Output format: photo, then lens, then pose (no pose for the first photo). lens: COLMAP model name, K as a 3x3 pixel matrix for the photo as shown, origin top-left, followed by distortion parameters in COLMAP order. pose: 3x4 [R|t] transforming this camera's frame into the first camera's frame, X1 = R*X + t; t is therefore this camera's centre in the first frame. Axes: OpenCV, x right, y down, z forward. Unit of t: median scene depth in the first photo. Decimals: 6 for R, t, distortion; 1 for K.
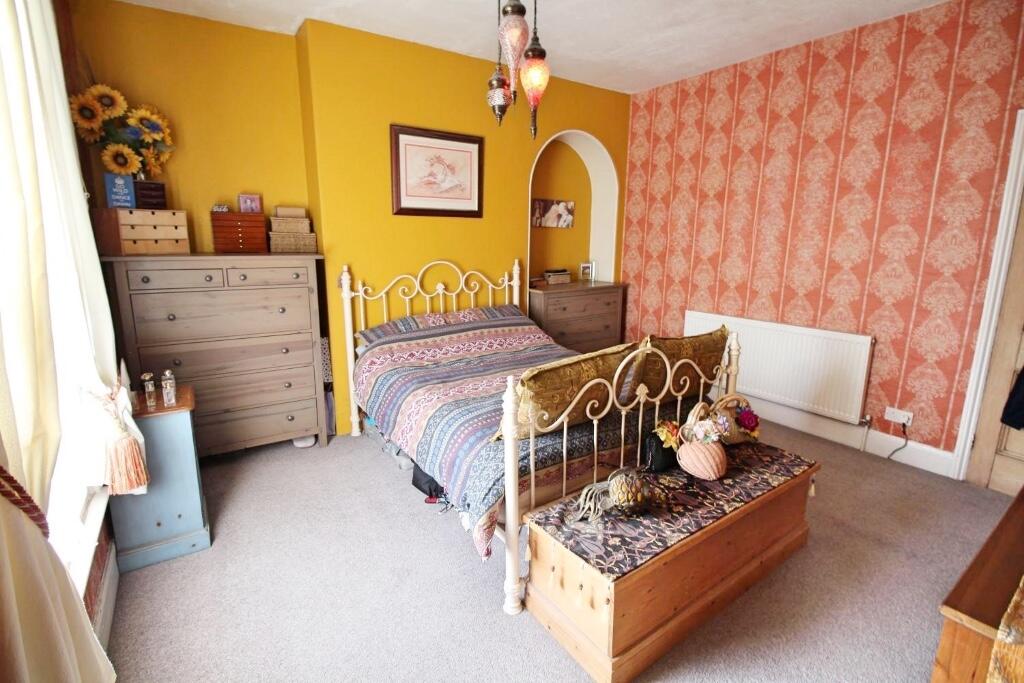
lens RADIAL K [[478.1, 0, 511.3], [0, 478.1, 328.3], [0, 0, 1]] dist [-0.009249, -0.000679]
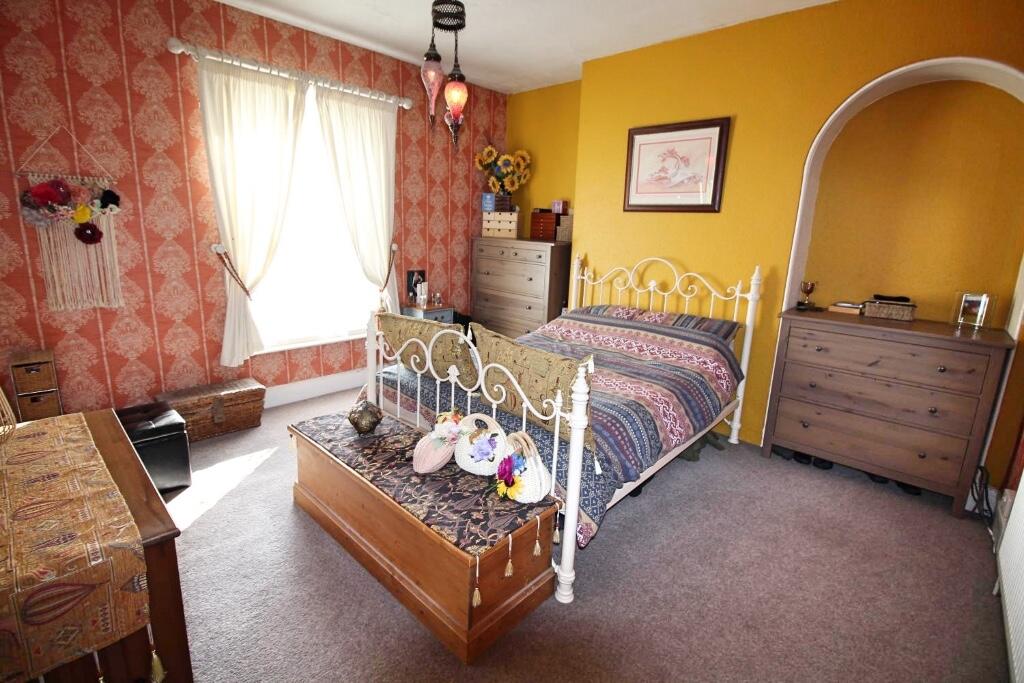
lens RADIAL K [[478.1, 0, 511.3], [0, 478.1, 328.3], [0, 0, 1]] dist [-0.009249, -0.000679]
pose [[0.208882, 0.202557, -0.956734, 0.899429], [-0.223562, 0.962298, 0.154925, -0.104369], [0.952044, 0.181528, 0.246291, 0.601925]]
